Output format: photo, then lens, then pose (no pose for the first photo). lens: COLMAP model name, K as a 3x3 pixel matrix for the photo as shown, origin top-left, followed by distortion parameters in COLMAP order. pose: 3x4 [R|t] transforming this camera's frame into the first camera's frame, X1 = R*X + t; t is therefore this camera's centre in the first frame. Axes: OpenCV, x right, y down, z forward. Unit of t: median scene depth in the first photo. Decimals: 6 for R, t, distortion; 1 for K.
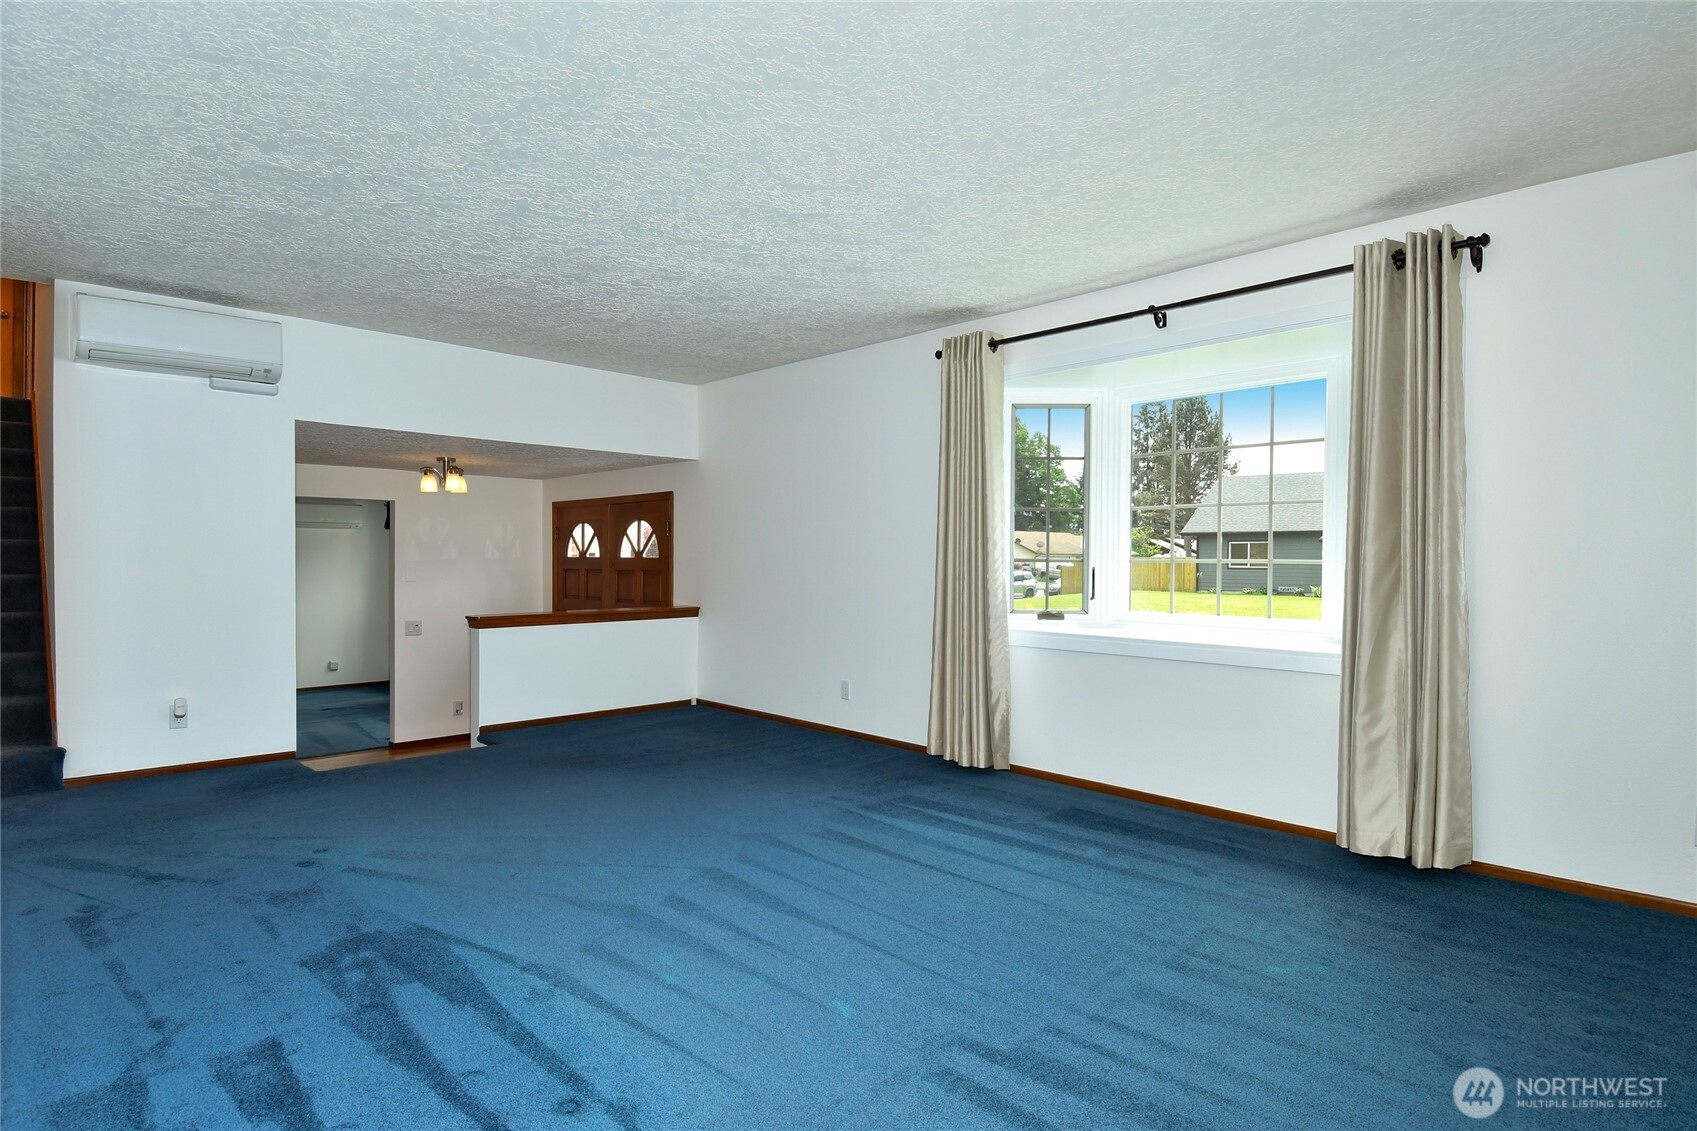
lens RADIAL K [[871.3, 0, 858.9], [0, 871.3, 576.5], [0, 0, 1]] dist [0.001945, -0.018914]
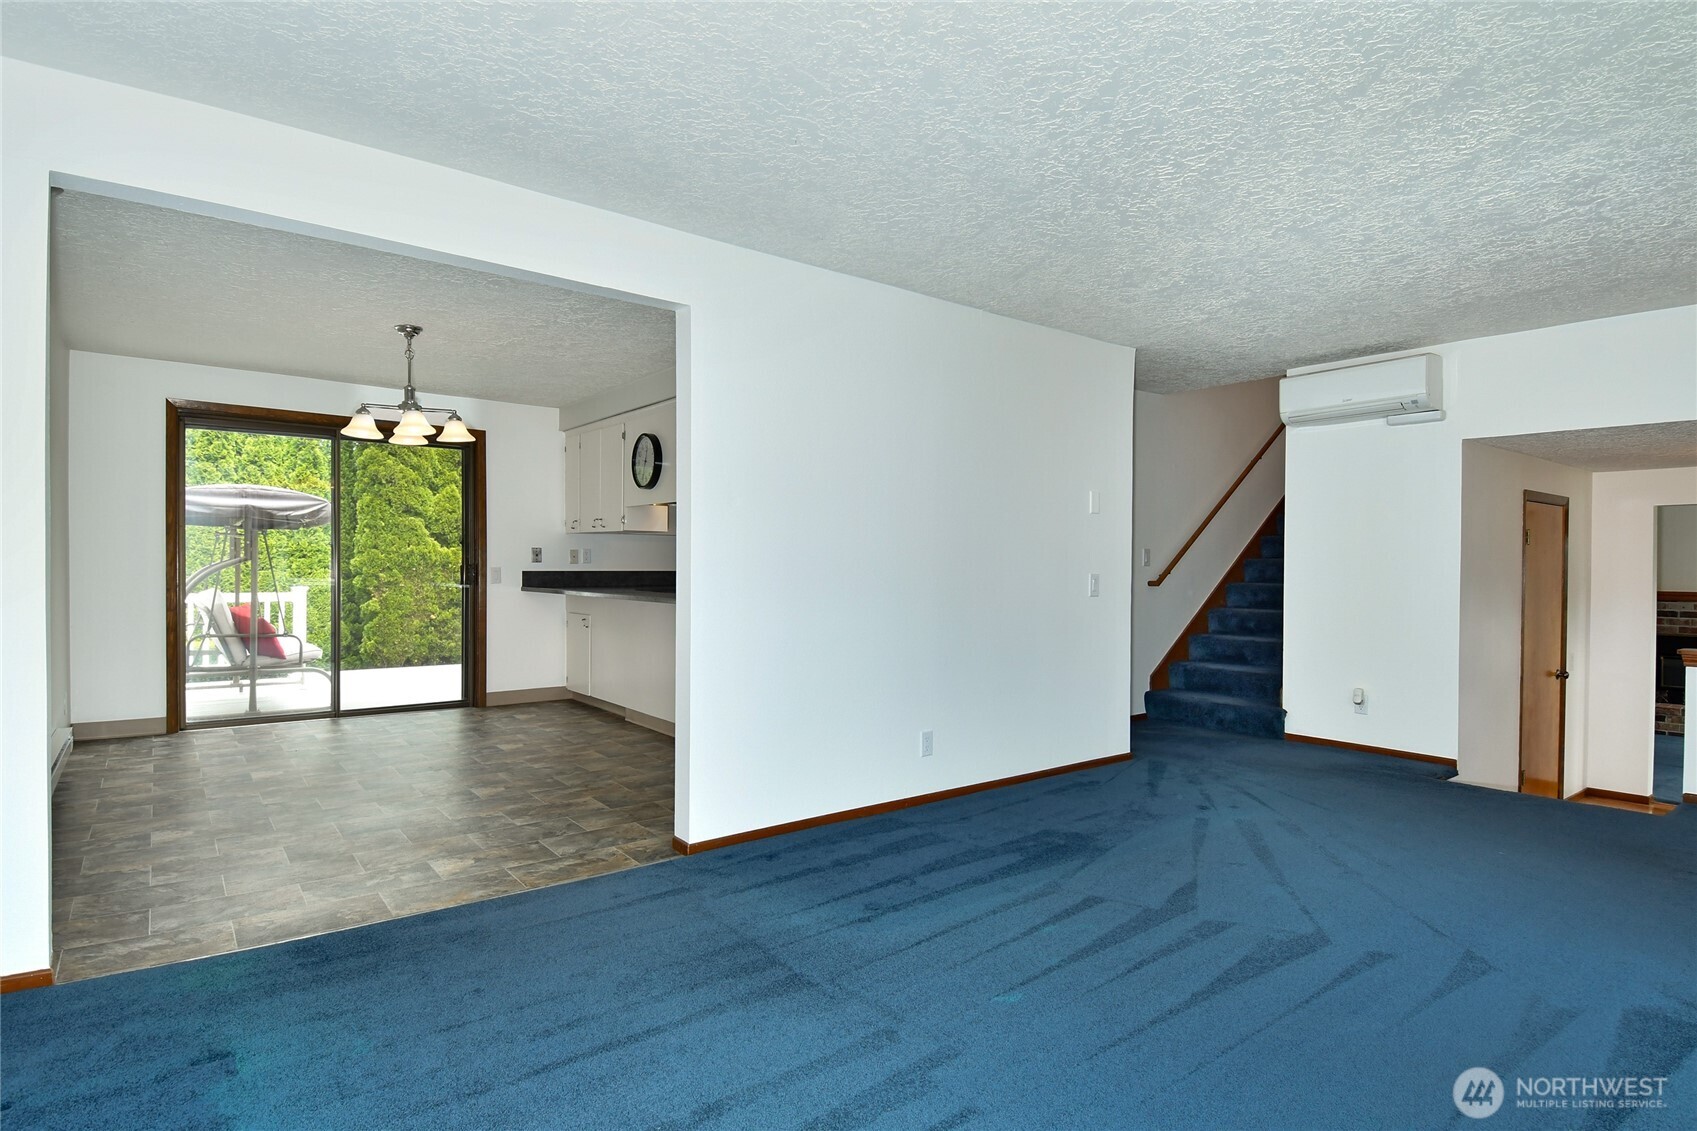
lens RADIAL K [[871.3, 0, 858.9], [0, 871.3, 576.5], [0, 0, 1]] dist [0.001945, -0.018914]
pose [[-0.111172, 0.008164, -0.993768, 0.707106], [-0.028864, 0.999518, 0.011440, -0.012495], [0.993382, 0.029956, -0.110882, 0.627681]]
